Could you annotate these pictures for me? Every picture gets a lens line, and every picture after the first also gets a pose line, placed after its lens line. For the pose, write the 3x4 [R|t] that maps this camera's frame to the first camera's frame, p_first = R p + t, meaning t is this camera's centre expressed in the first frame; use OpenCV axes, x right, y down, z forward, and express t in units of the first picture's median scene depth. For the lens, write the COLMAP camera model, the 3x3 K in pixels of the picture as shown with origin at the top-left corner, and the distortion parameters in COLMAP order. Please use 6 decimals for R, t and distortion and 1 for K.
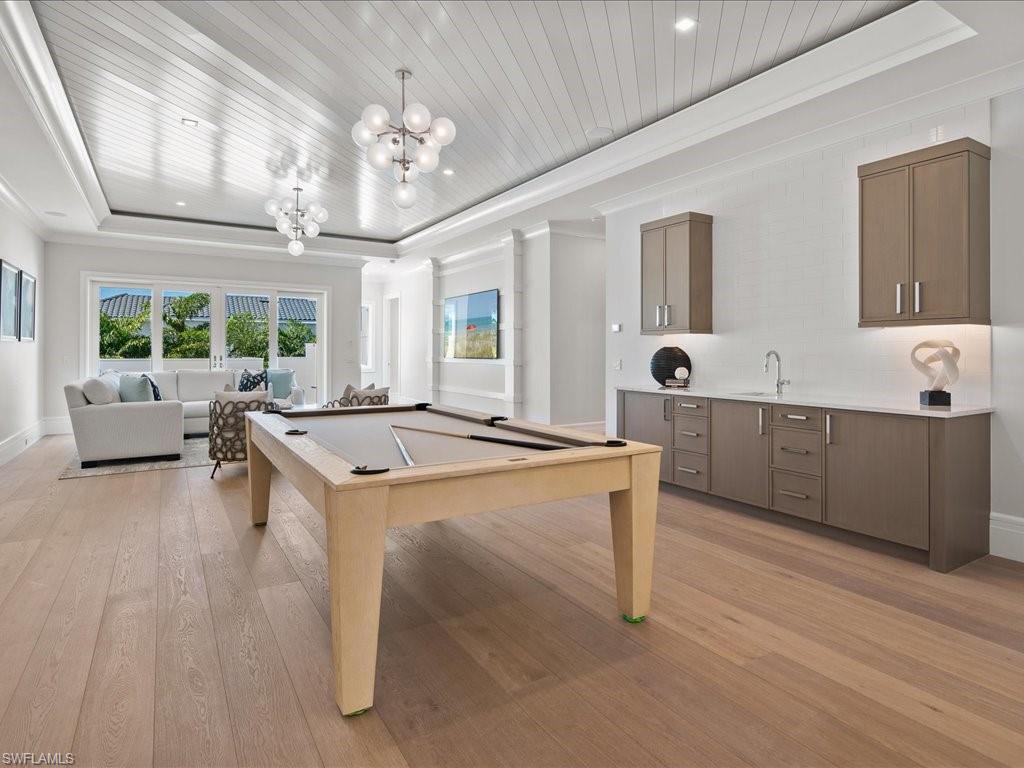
lens RADIAL K [[561.1, 0, 512.2], [0, 561.1, 349.8], [0, 0, 1]] dist [-0.002604, -0.000595]
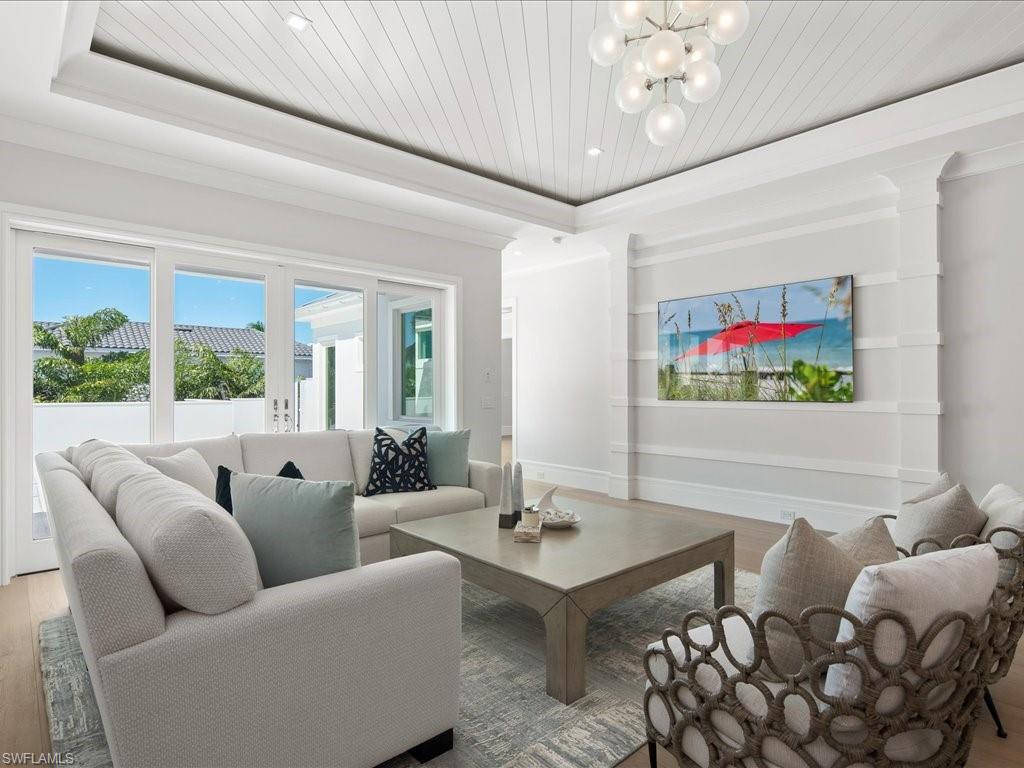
lens RADIAL K [[561.1, 0, 511.7], [0, 561.1, 384.4], [0, 0, 1]] dist [-0.002604, -0.000595]
pose [[0.984463, -0.002921, 0.175568, -0.175672], [0.004042, 0.999974, -0.006026, 0.000414], [-0.175545, 0.006642, 0.984449, 0.198574]]
